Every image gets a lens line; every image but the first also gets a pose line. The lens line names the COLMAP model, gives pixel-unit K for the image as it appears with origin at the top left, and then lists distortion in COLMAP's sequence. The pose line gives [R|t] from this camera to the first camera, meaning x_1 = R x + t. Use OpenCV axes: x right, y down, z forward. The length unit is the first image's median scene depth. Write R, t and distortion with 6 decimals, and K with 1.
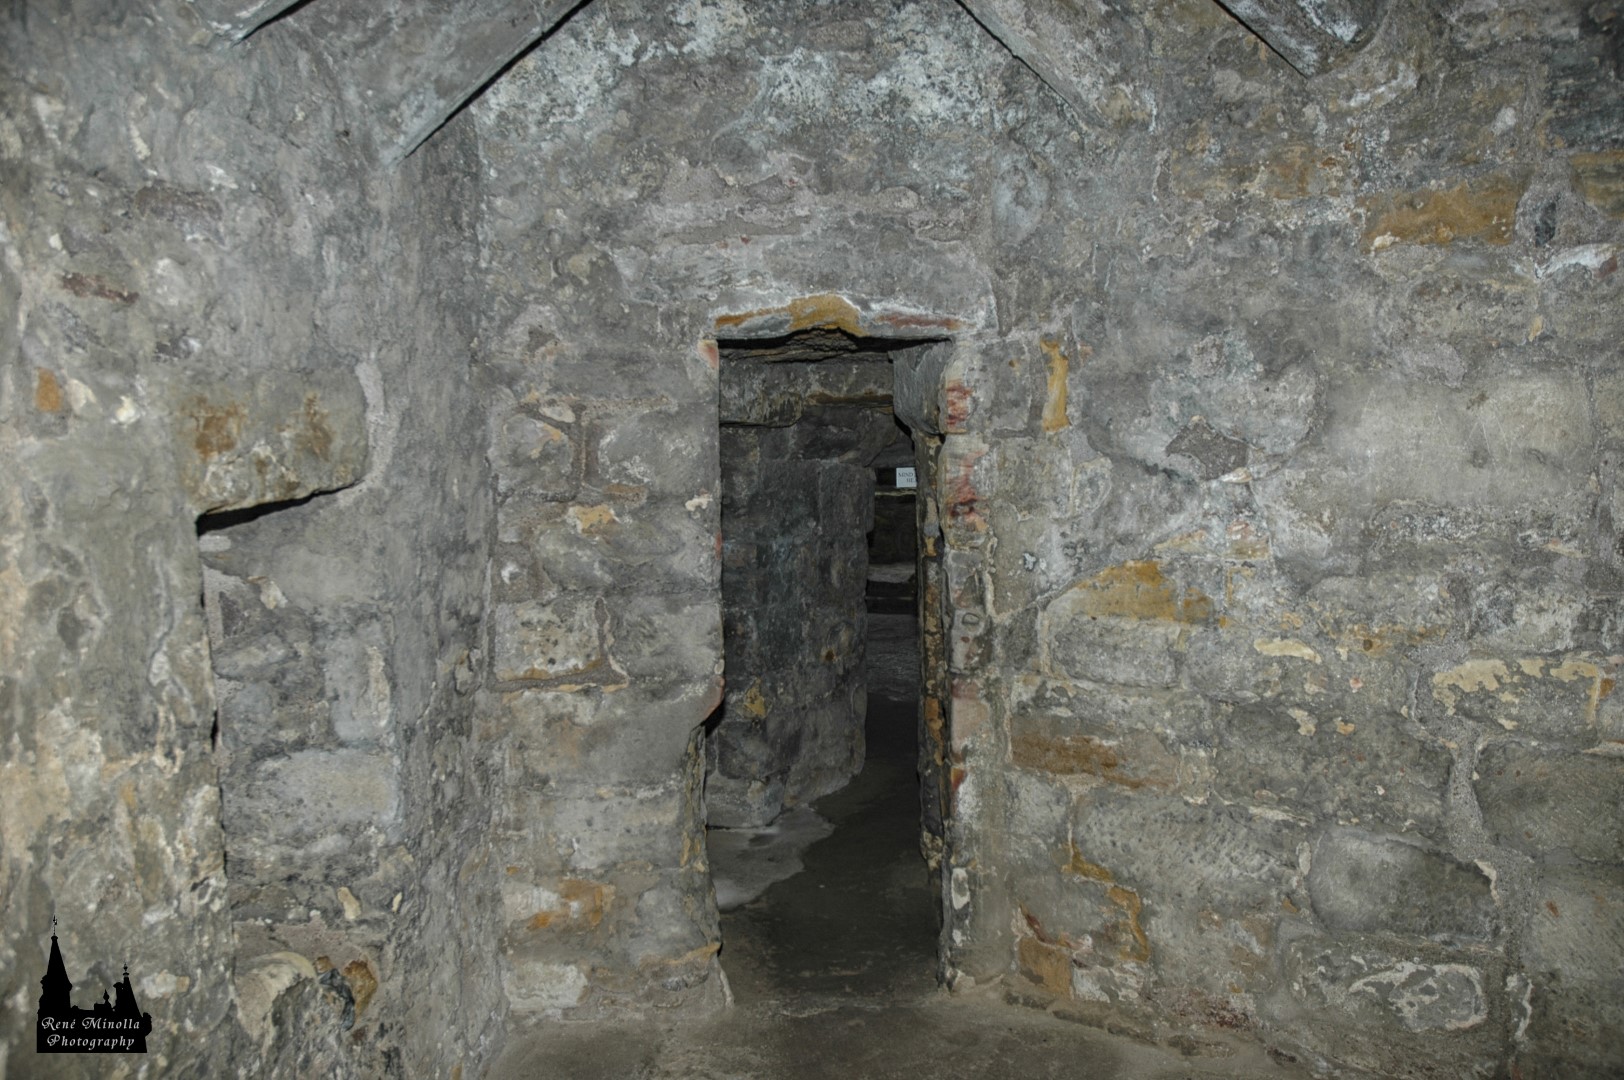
lens RADIAL K [[1268.8, 0, 806.6], [0, 1268.8, 534.2], [0, 0, 1]] dist [-0.172903, 0.161114]
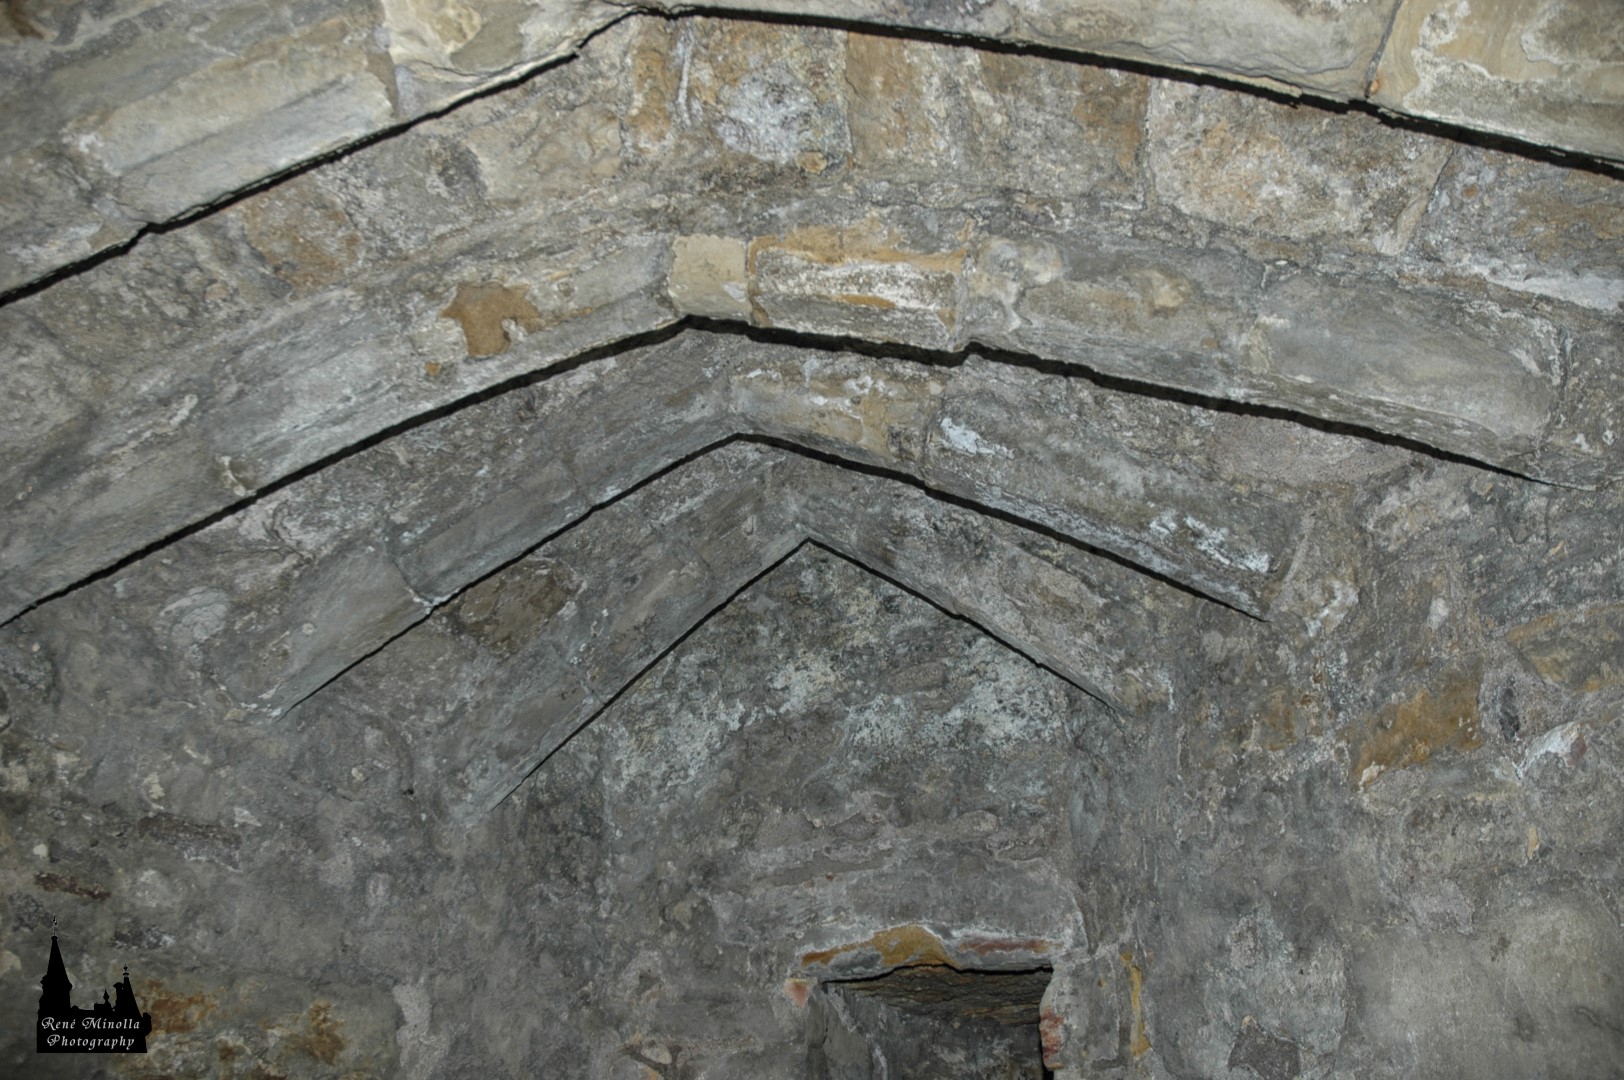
lens RADIAL K [[1268.8, 0, 806.6], [0, 1268.8, 534.2], [0, 0, 1]] dist [-0.172903, 0.161114]
pose [[0.894068, -0.200489, -0.400557, 0.441421], [-0.048478, 0.845677, -0.531489, 0.081922], [0.445299, 0.494606, 0.746373, 0.095788]]
